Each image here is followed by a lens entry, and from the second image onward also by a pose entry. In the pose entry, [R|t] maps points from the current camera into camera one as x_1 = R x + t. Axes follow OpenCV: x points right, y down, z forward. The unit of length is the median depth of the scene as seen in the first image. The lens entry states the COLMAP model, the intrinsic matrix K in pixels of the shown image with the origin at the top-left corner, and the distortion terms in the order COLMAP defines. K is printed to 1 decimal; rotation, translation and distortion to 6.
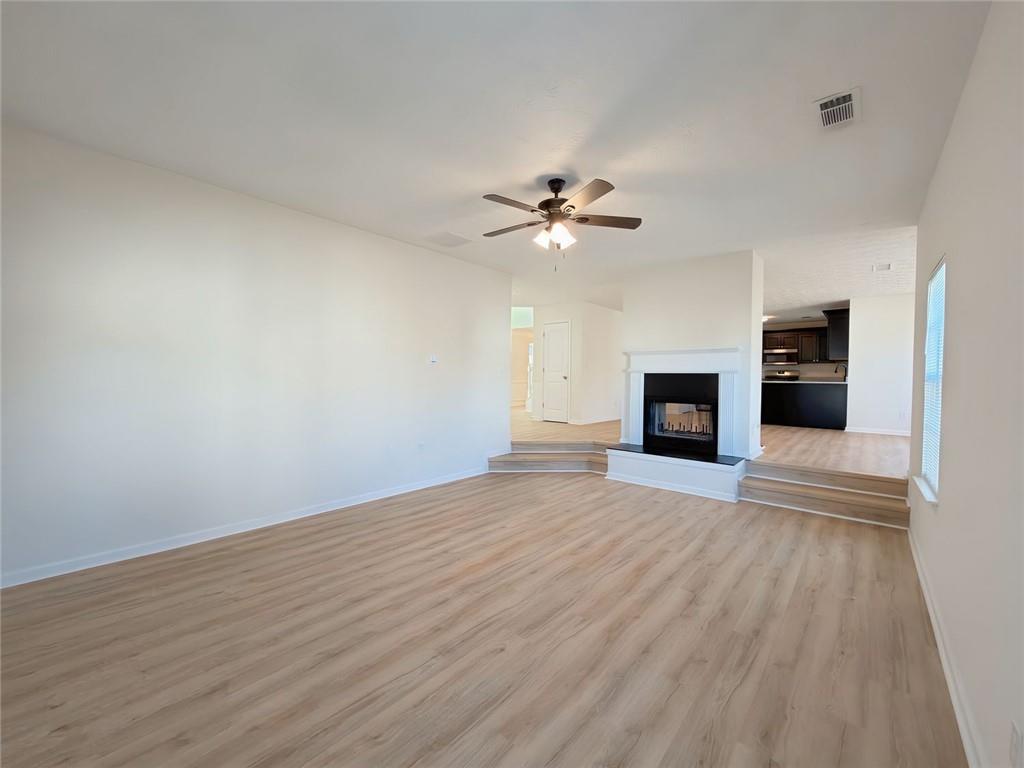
lens RADIAL K [[408.7, 0, 510.3], [0, 408.7, 384.9], [0, 0, 1]] dist [-0.003256, -0.000015]
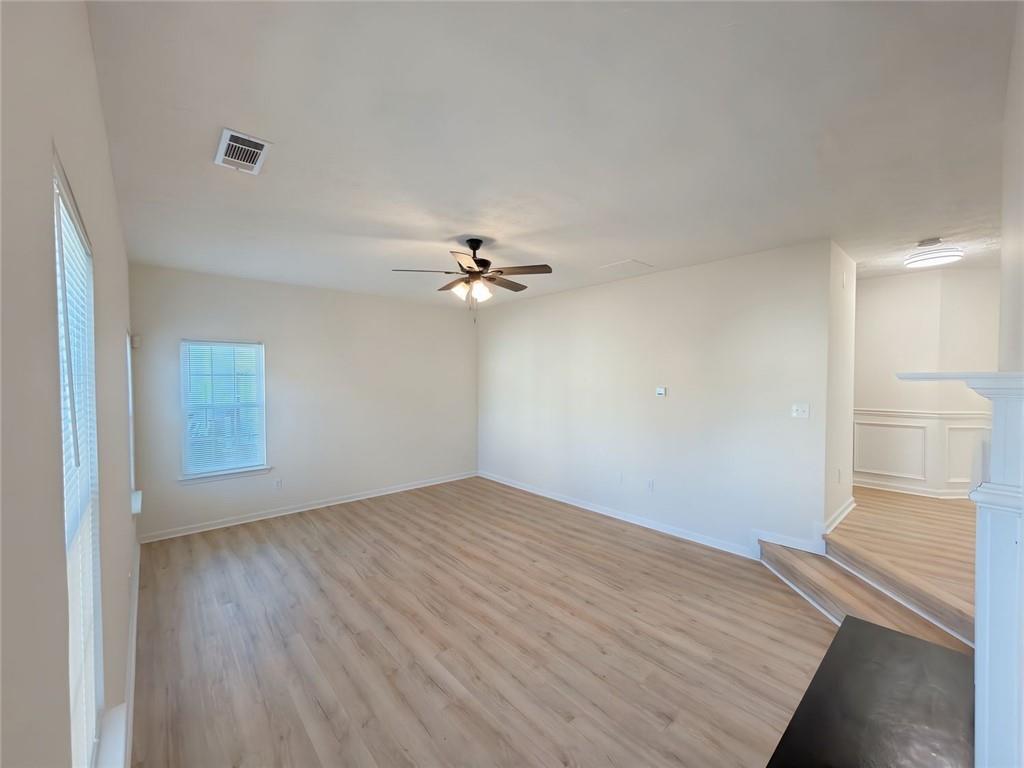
lens RADIAL K [[408.7, 0, 513.0], [0, 408.7, 384.0], [0, 0, 1]] dist [-0.003256, -0.000015]
pose [[-0.123297, 0.008656, -0.992332, 1.144387], [-0.021077, 0.999714, 0.011339, -0.125383], [0.992146, 0.022313, -0.123079, 1.203088]]
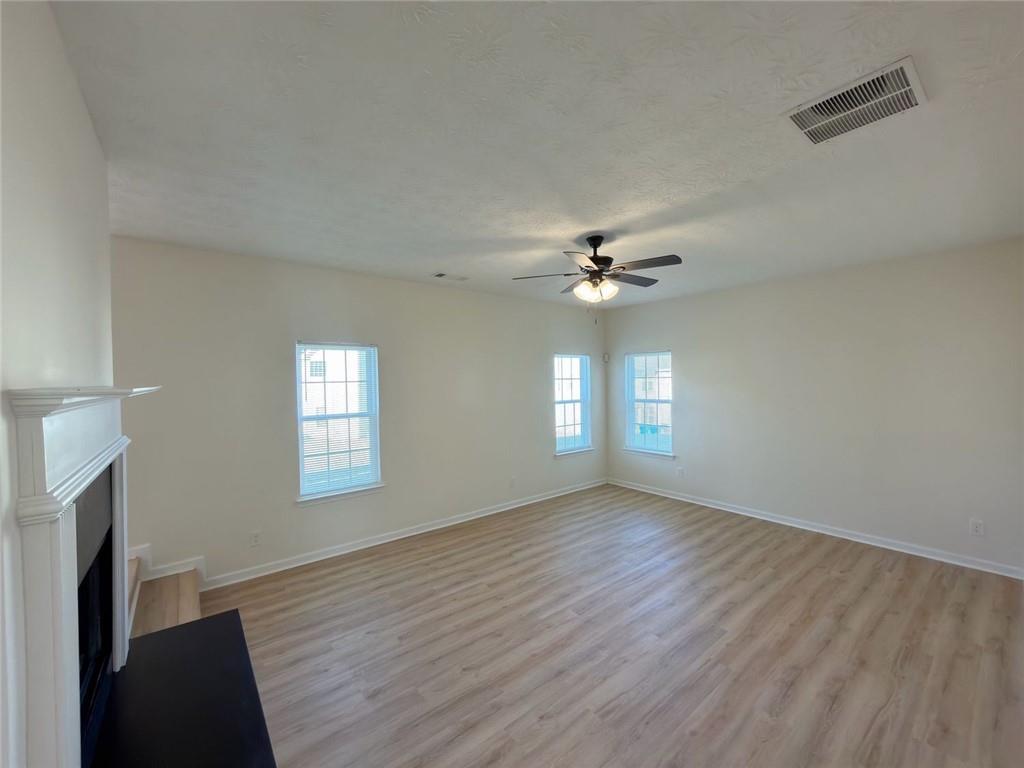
lens RADIAL K [[408.7, 0, 512.5], [0, 408.7, 380.9], [0, 0, 1]] dist [-0.003256, -0.000015]
pose [[-0.984897, 0.002006, 0.173127, 0.133582], [0.006824, 0.999606, 0.027235, -0.159550], [-0.173004, 0.028005, -0.984523, 2.004633]]
